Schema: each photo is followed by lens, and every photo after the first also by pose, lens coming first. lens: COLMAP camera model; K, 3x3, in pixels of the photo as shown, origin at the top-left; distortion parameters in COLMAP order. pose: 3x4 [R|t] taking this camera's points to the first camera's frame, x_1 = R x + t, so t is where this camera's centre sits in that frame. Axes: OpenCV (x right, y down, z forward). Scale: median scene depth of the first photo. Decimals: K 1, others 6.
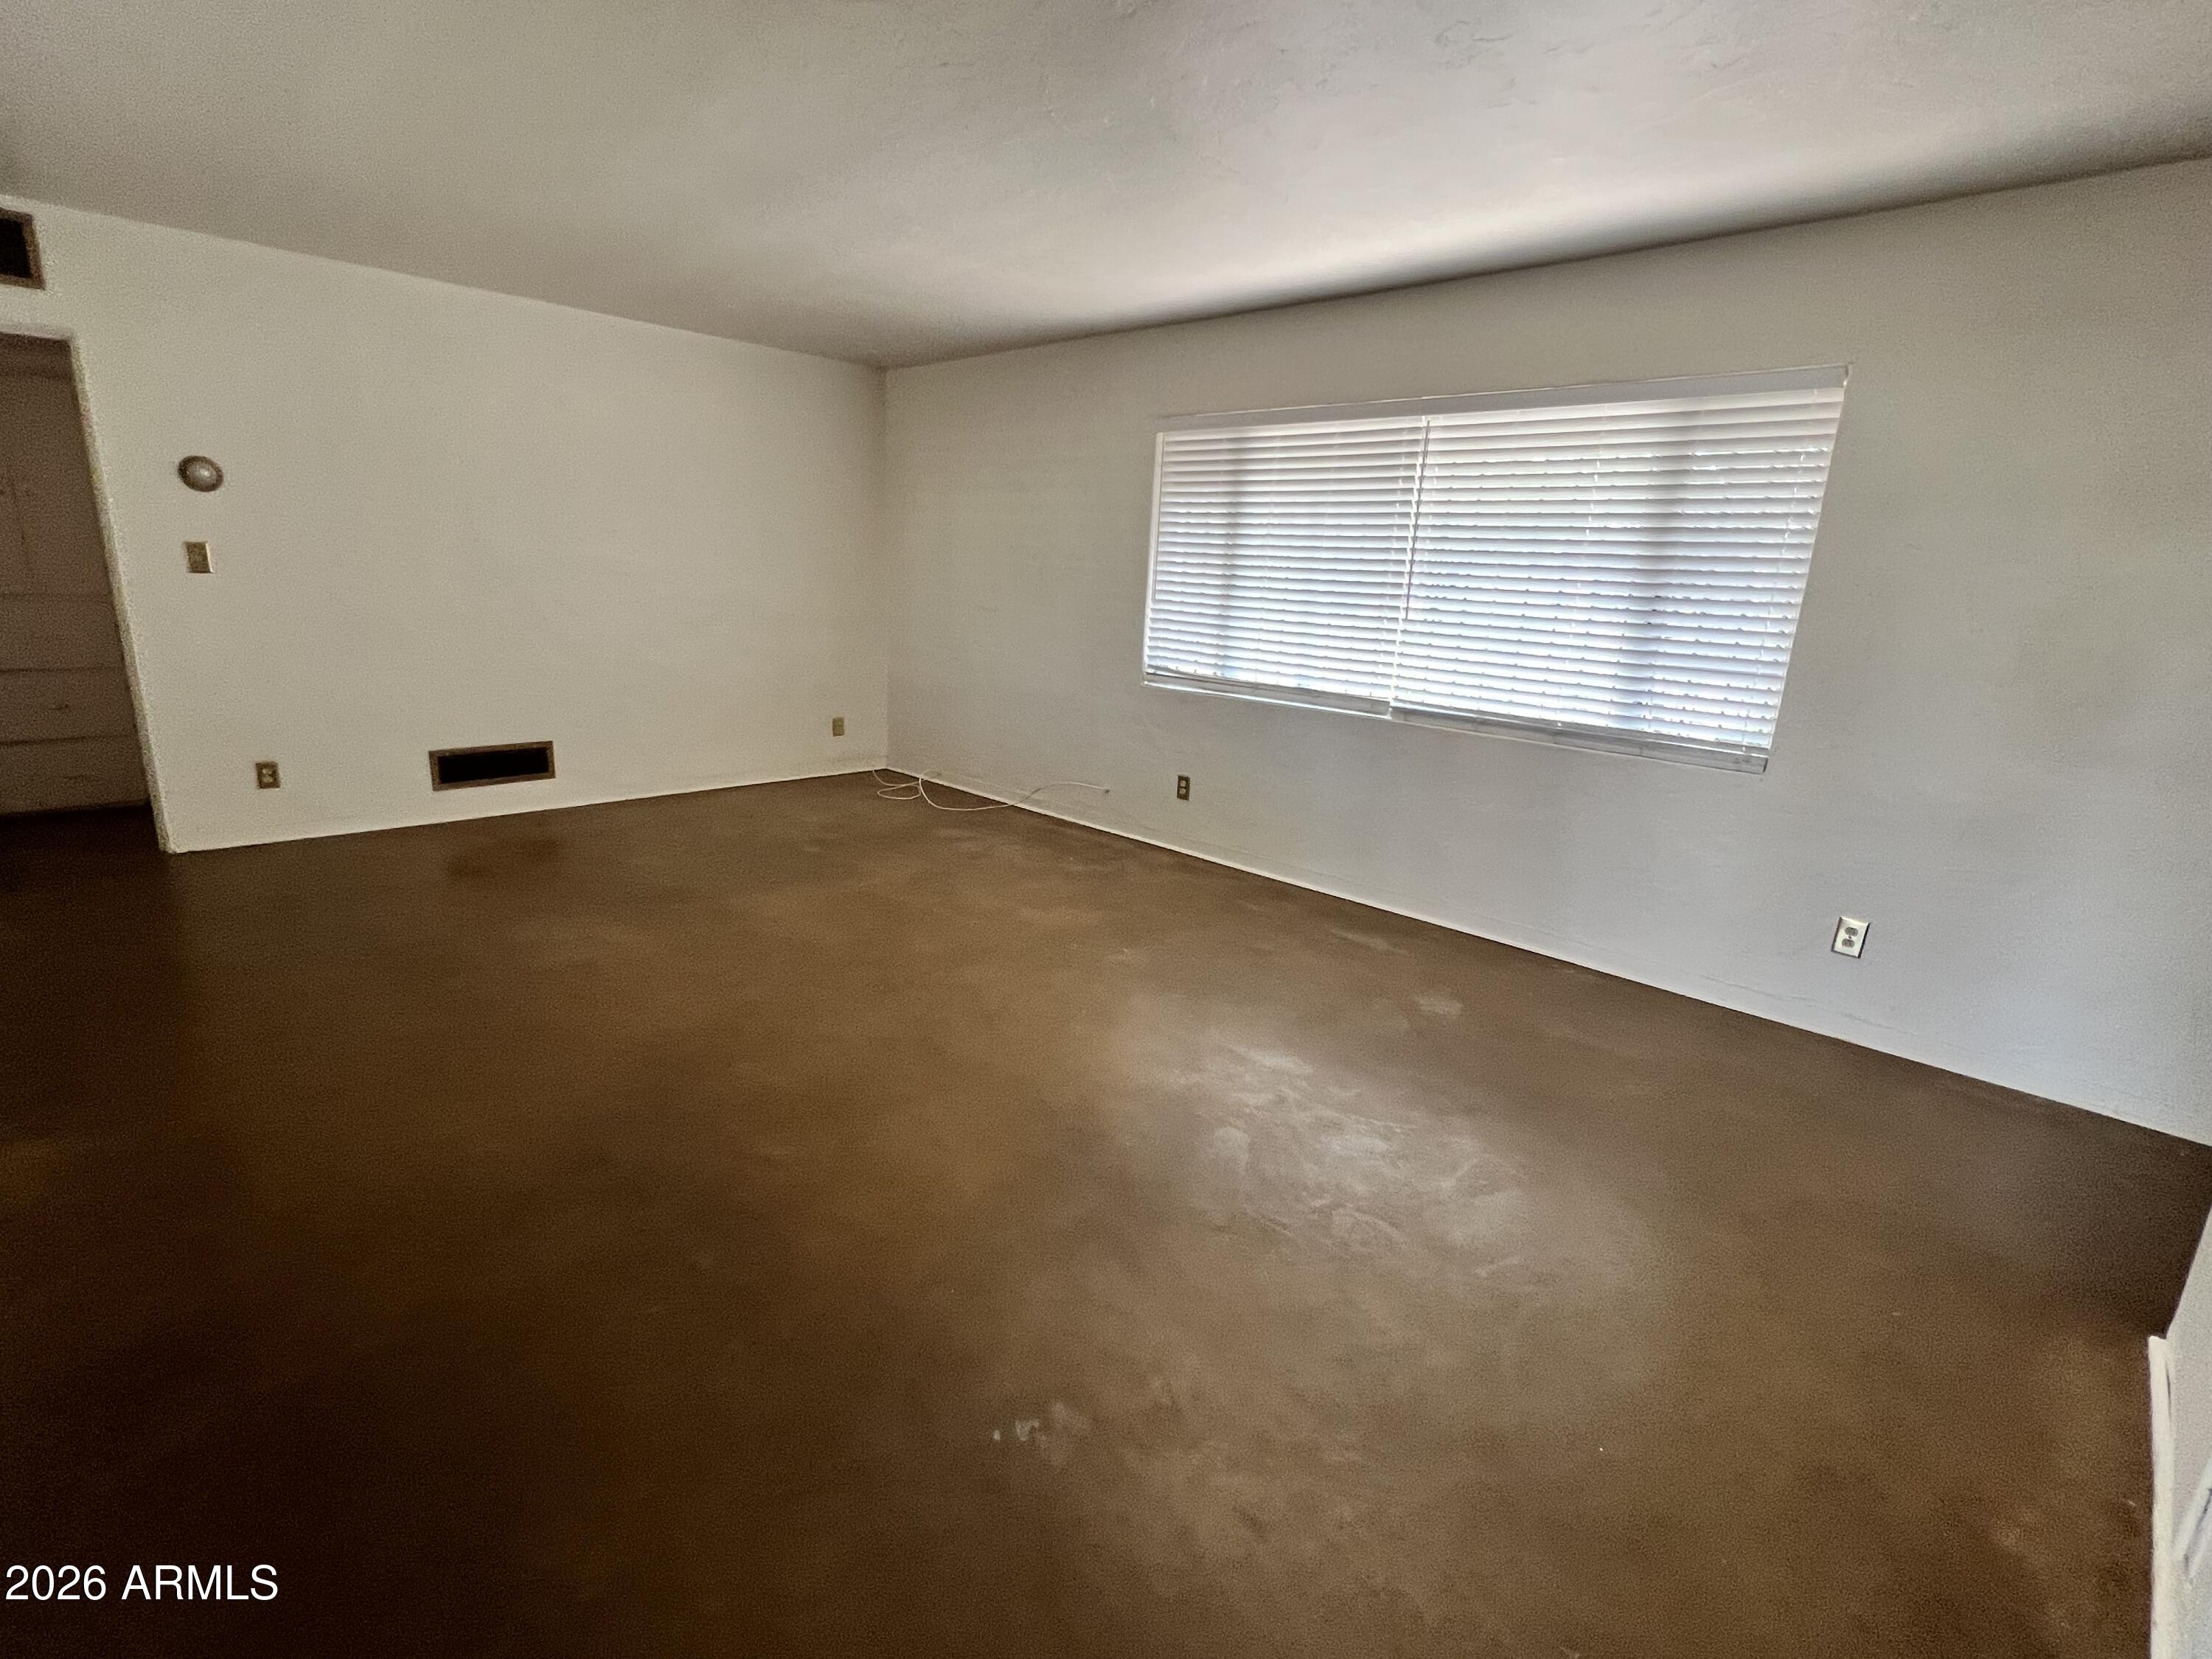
lens RADIAL K [[1017.8, 0, 1106.0], [0, 1017.8, 829.5], [0, 0, 1]] dist [-0.005638, 0.000578]
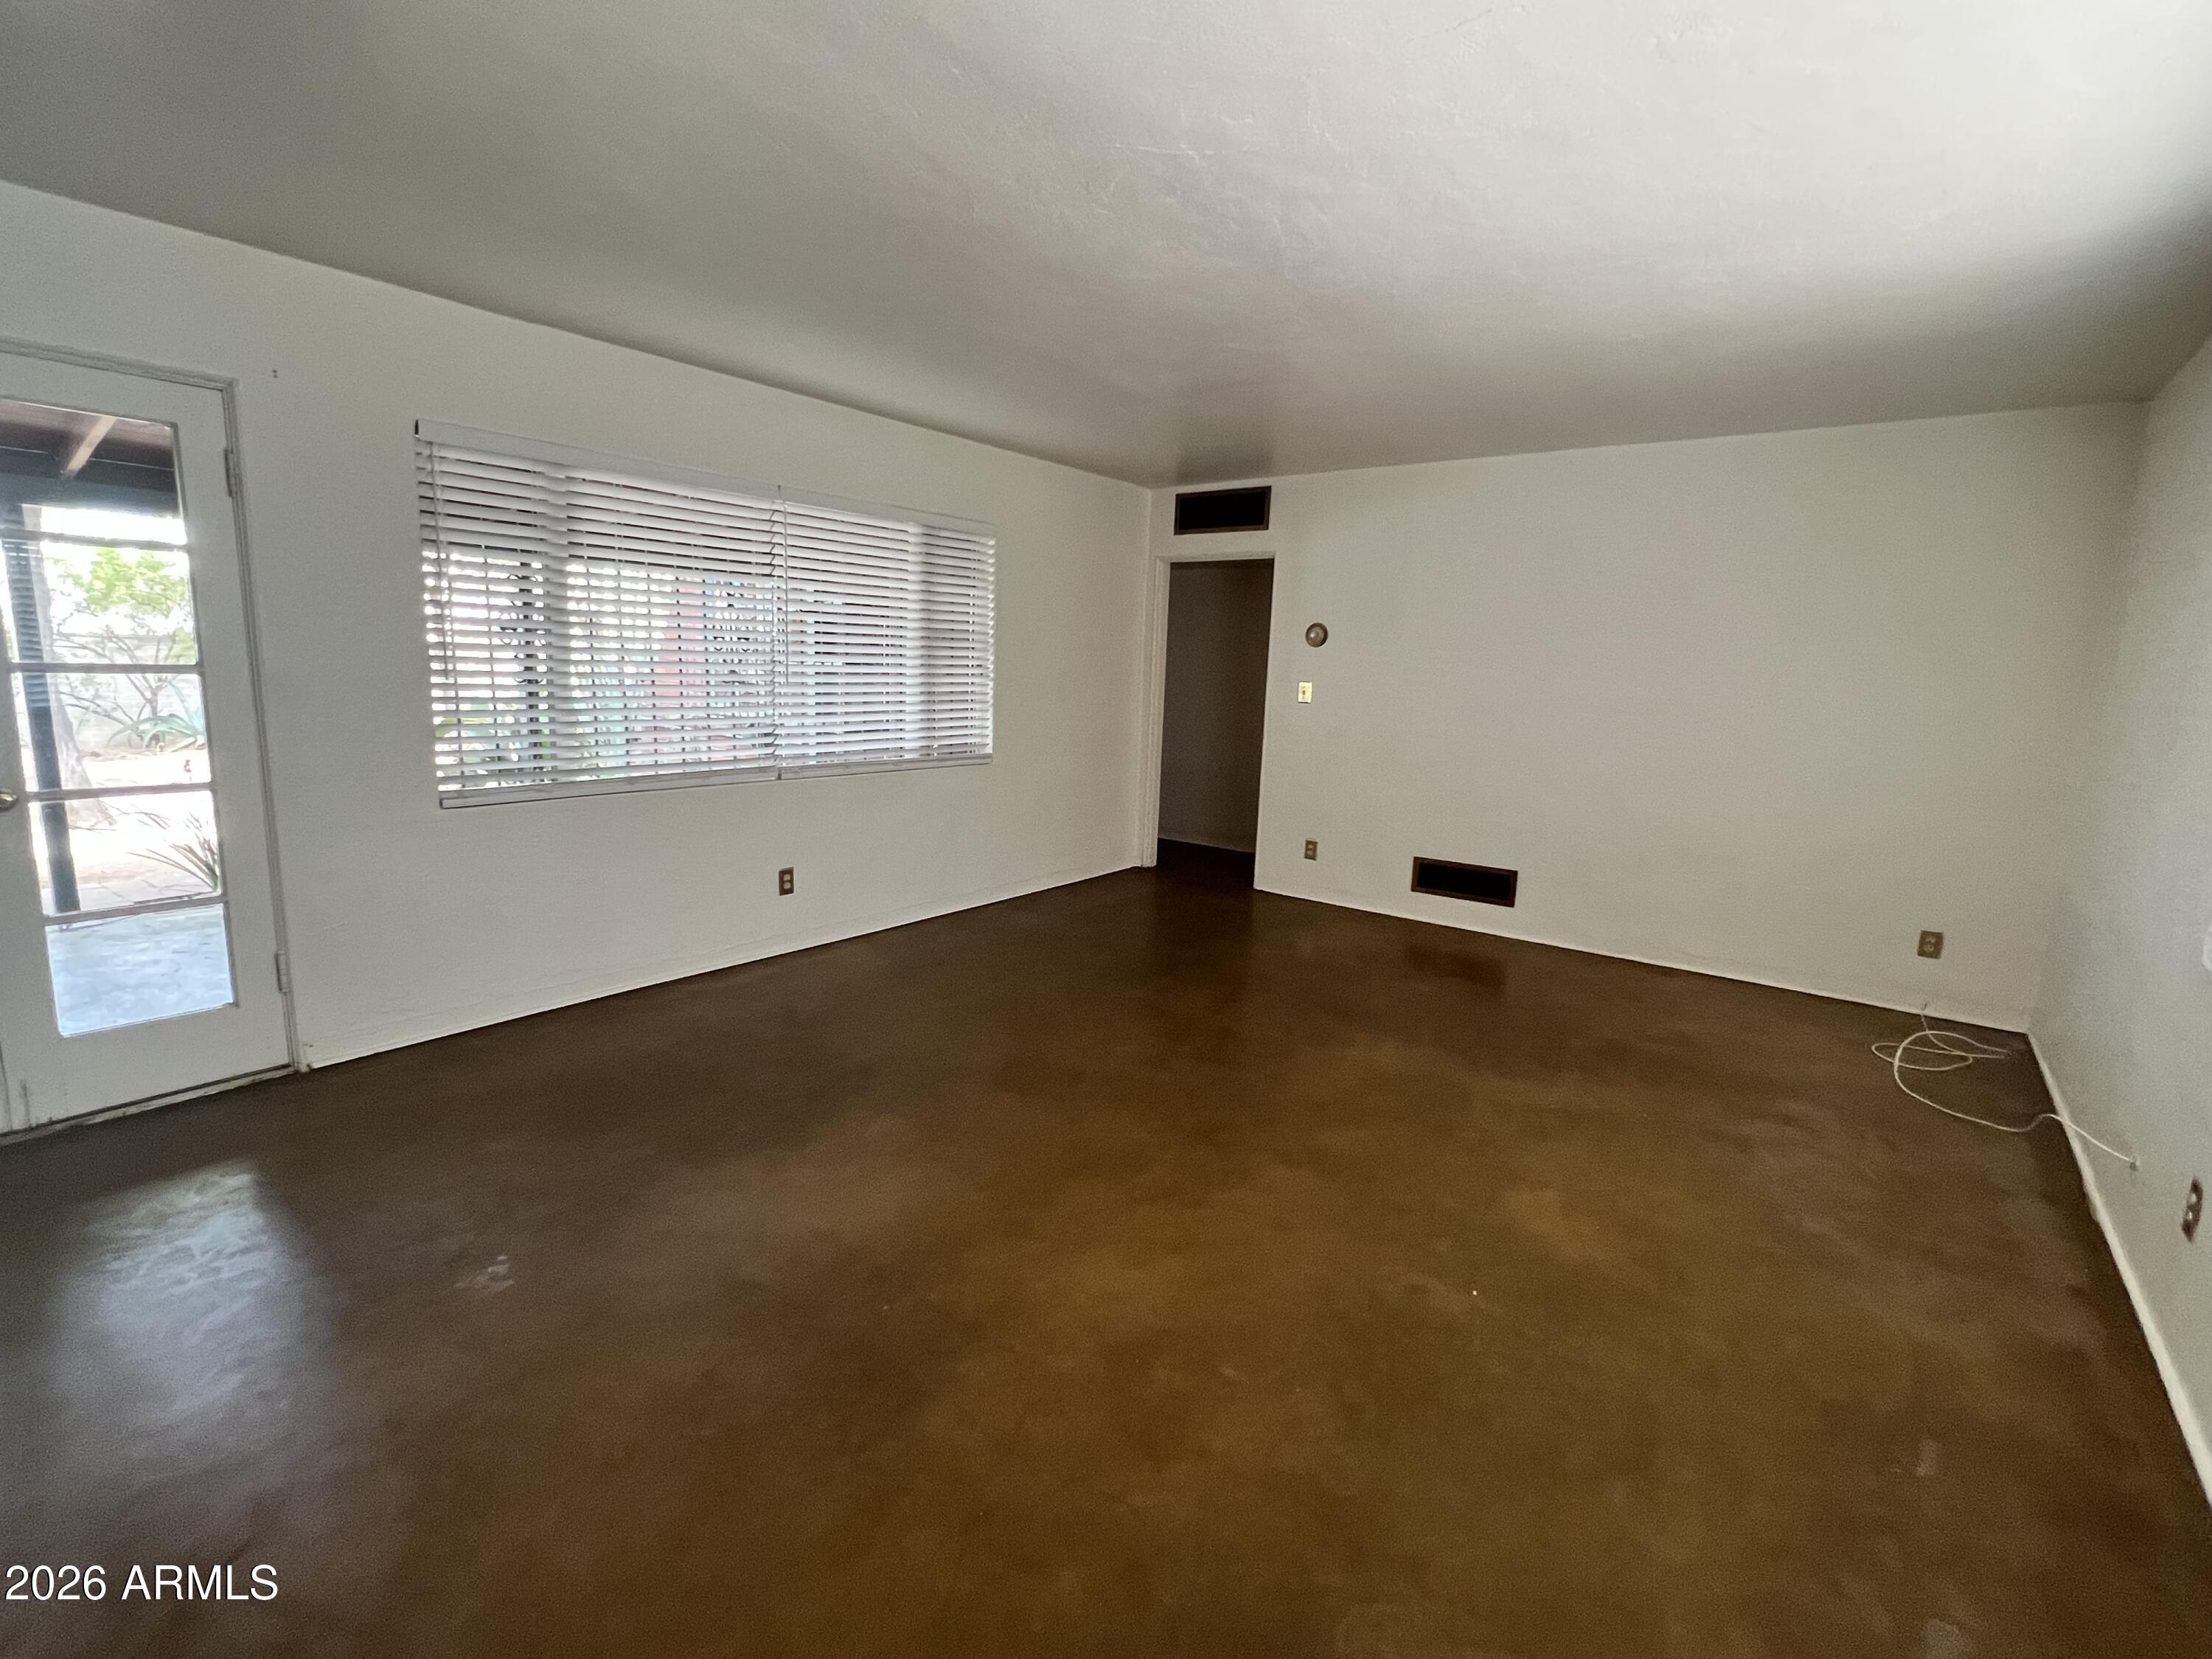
lens RADIAL K [[1017.8, 0, 1106.0], [0, 1017.8, 829.5], [0, 0, 1]] dist [-0.005638, 0.000578]
pose [[0.116831, 0.116300, -0.986319, 0.605204], [-0.277088, 0.957502, 0.080080, -0.143779], [0.953715, 0.263941, 0.144091, 0.691289]]
